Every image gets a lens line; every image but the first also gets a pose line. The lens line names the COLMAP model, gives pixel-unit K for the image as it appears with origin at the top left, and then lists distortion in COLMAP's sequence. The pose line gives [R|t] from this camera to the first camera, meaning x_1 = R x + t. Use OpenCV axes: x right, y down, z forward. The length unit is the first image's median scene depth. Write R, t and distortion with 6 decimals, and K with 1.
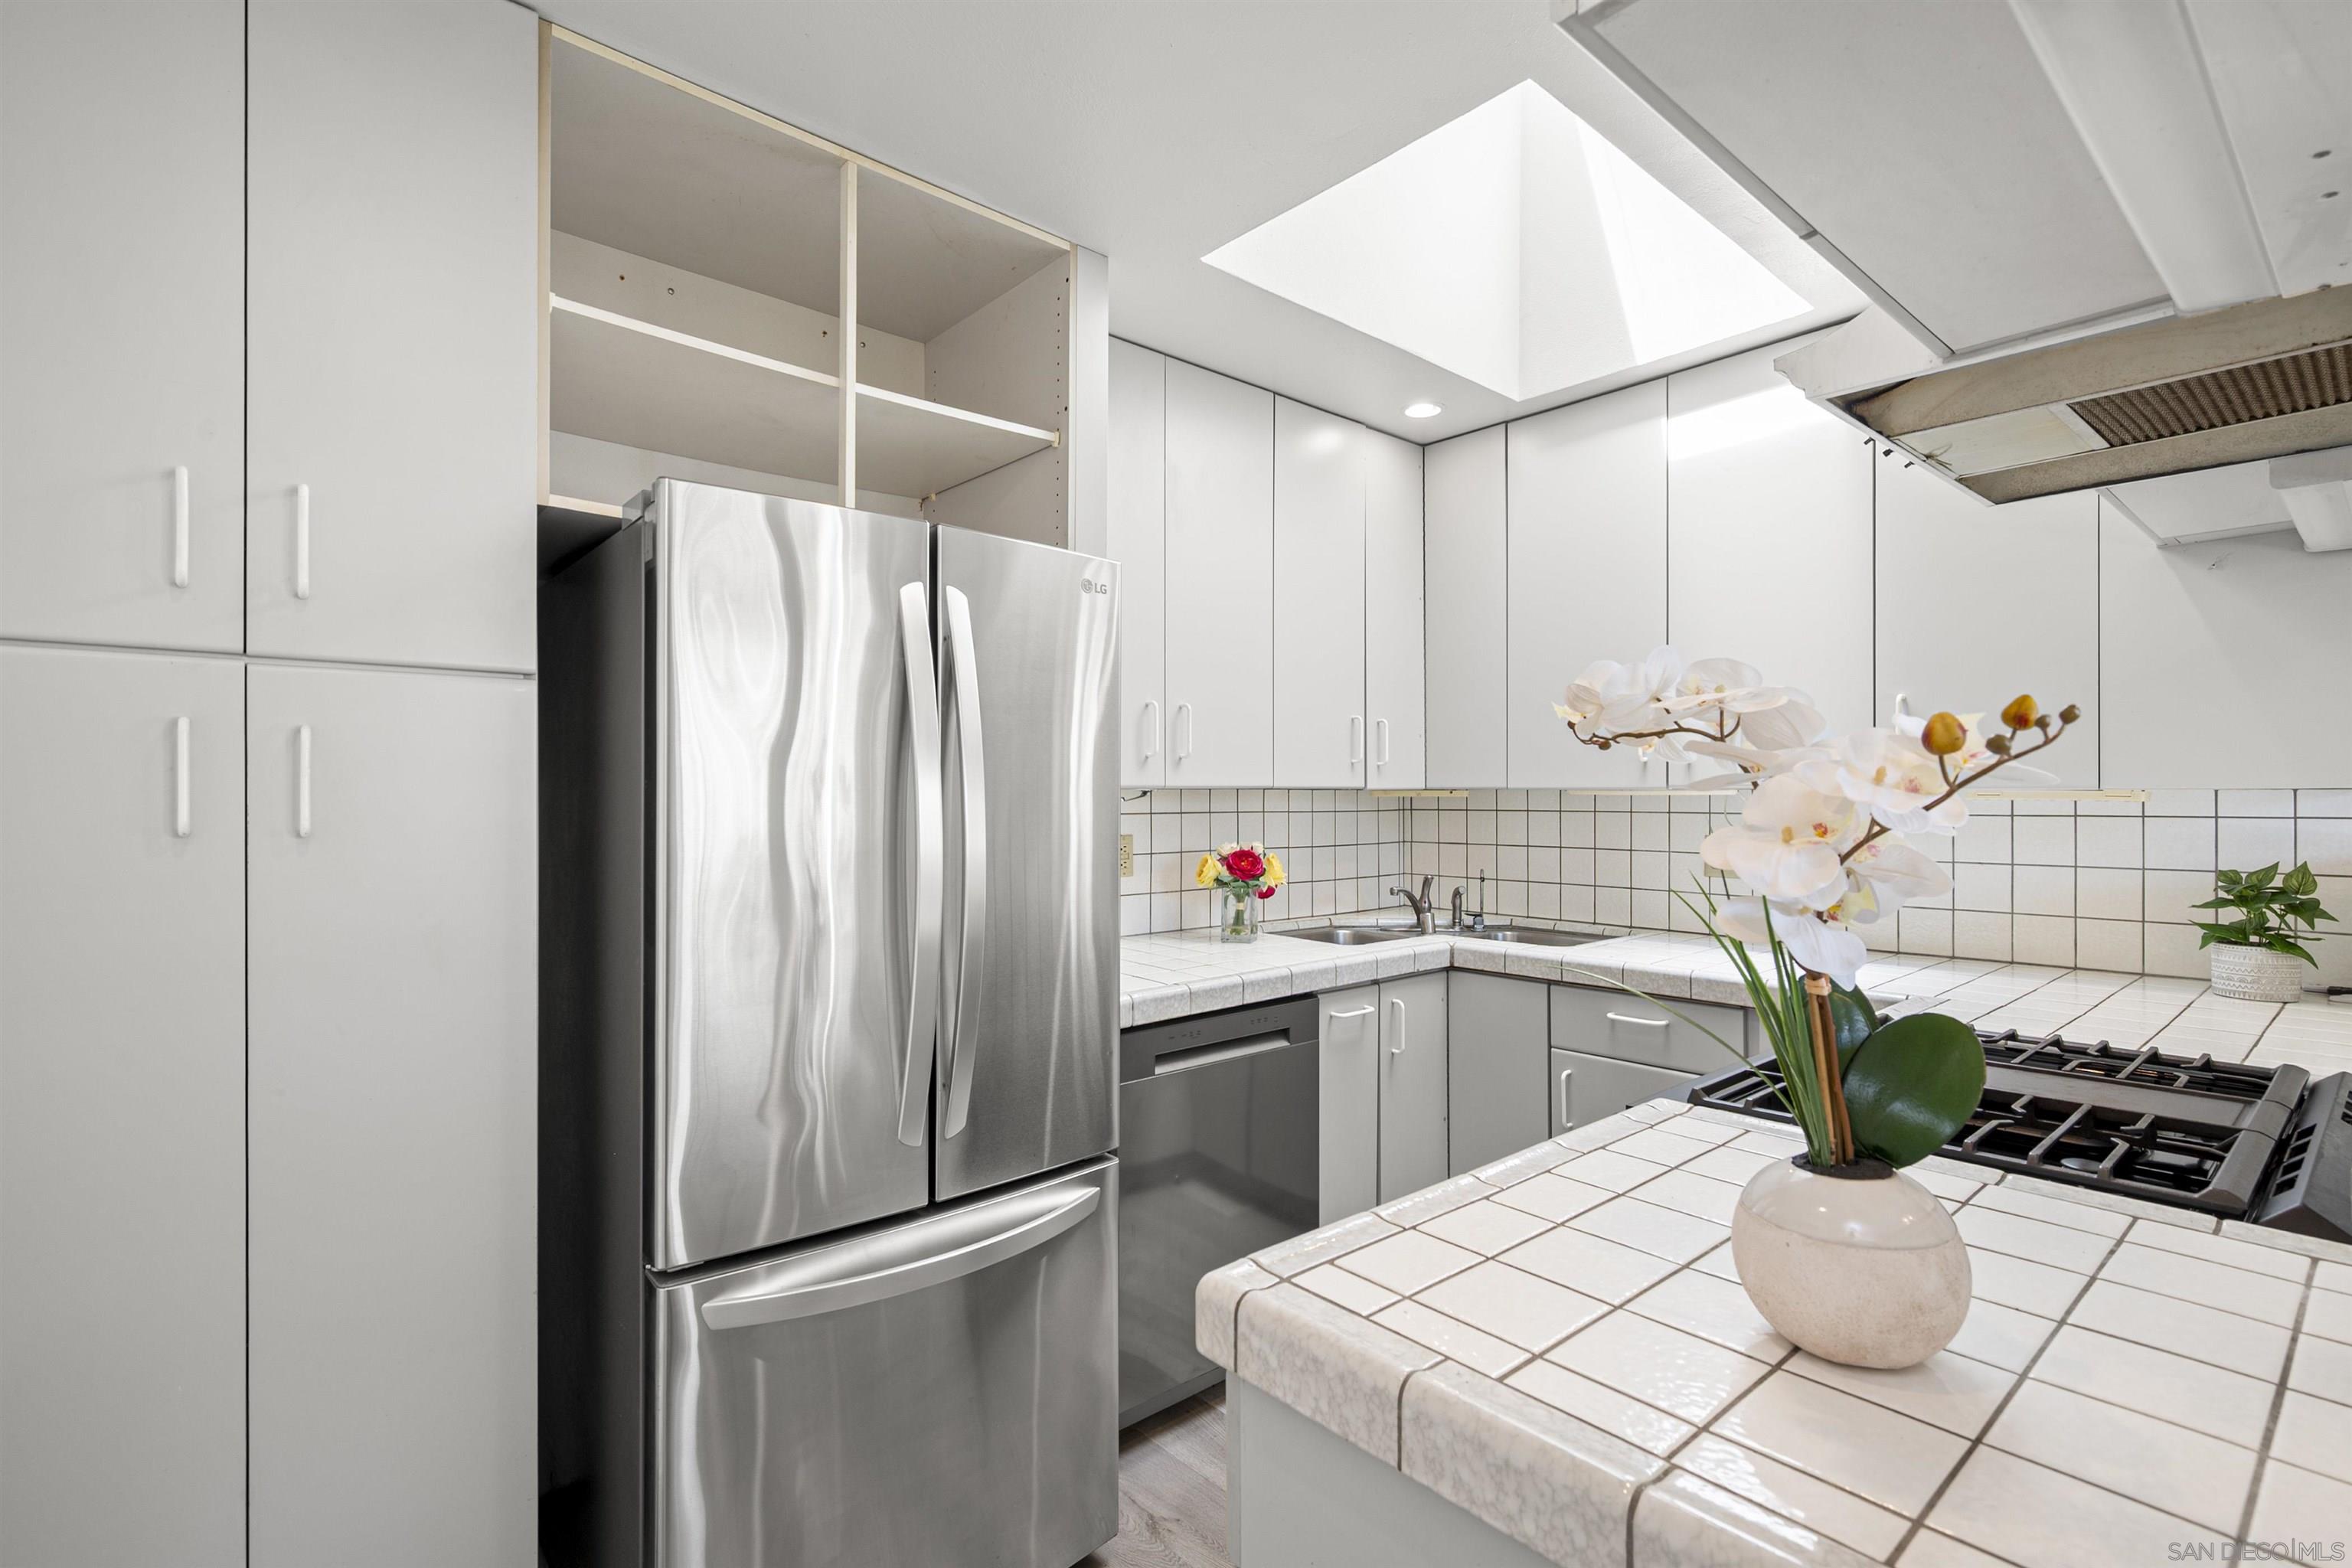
lens RADIAL K [[1085.2, 0, 1175.0], [0, 1085.2, 787.7], [0, 0, 1]] dist [-0.001190, -0.000107]
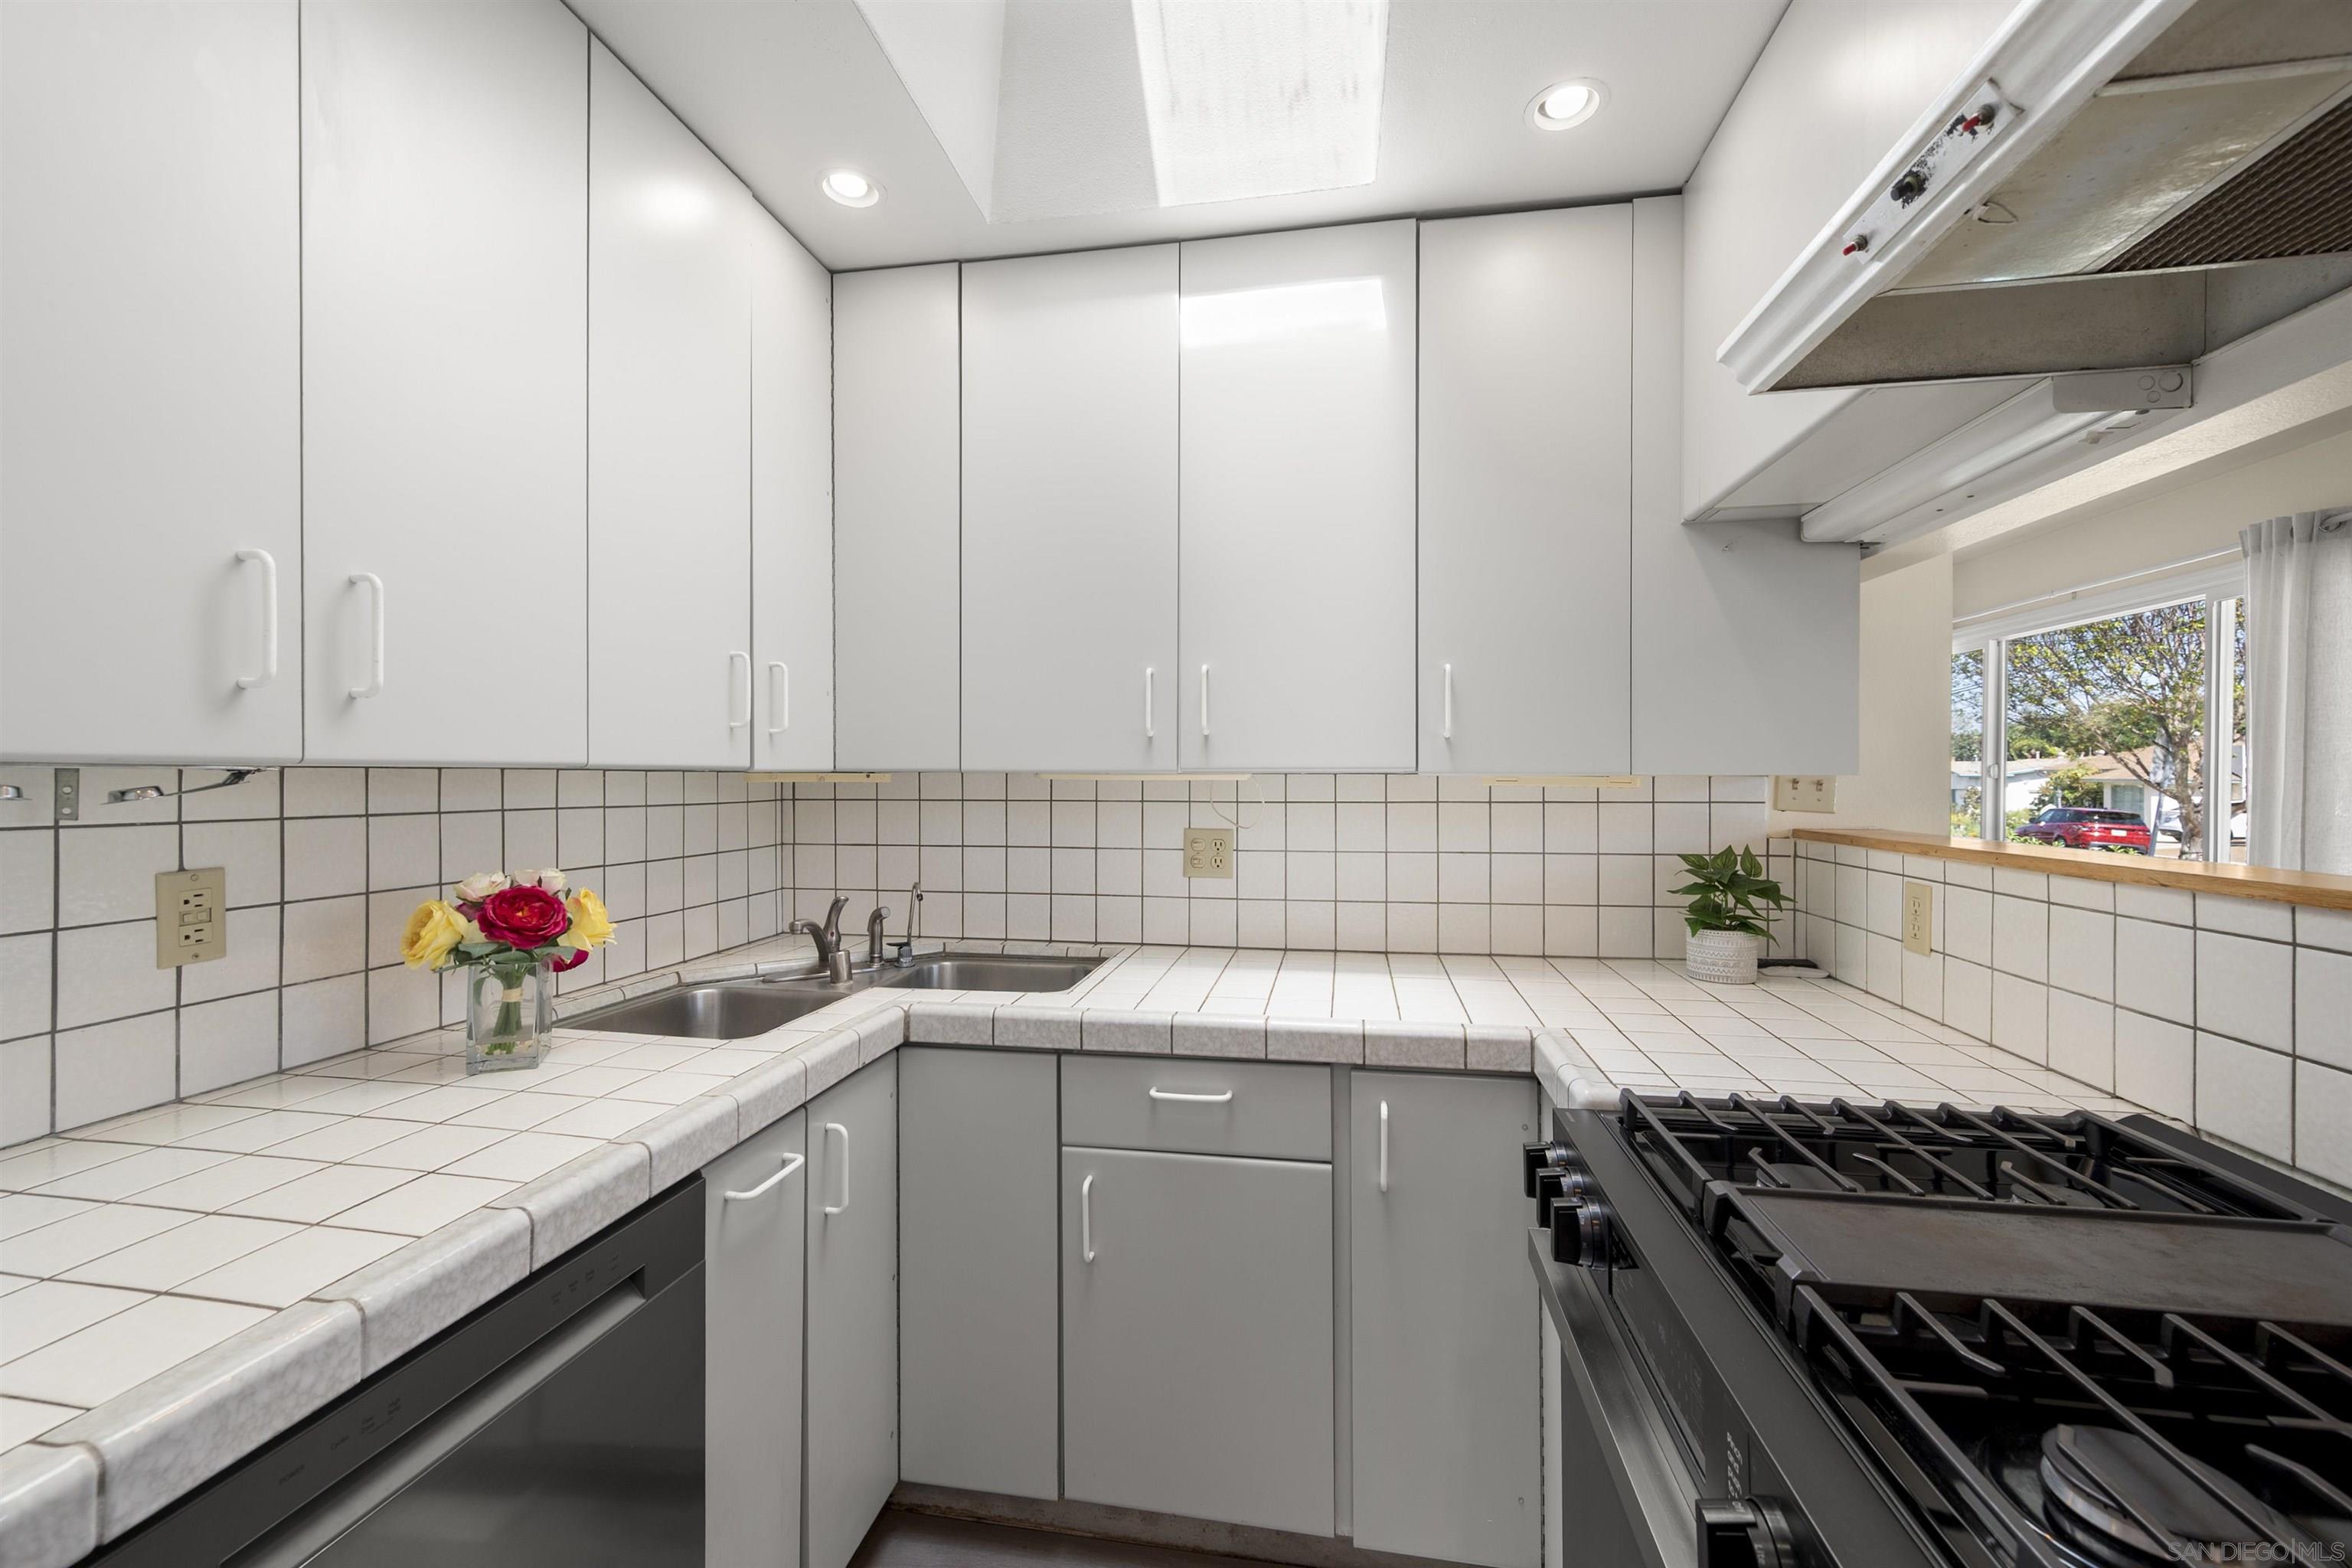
lens RADIAL K [[948.1, 0, 1176.1], [0, 948.1, 787.5], [0, 0, 1]] dist [-0.000157, -0.000212]
pose [[0.774359, -0.004142, 0.632733, 0.019790], [-0.006053, 0.999884, 0.013952, 0.002192], [-0.632717, -0.014634, 0.774244, 0.452301]]
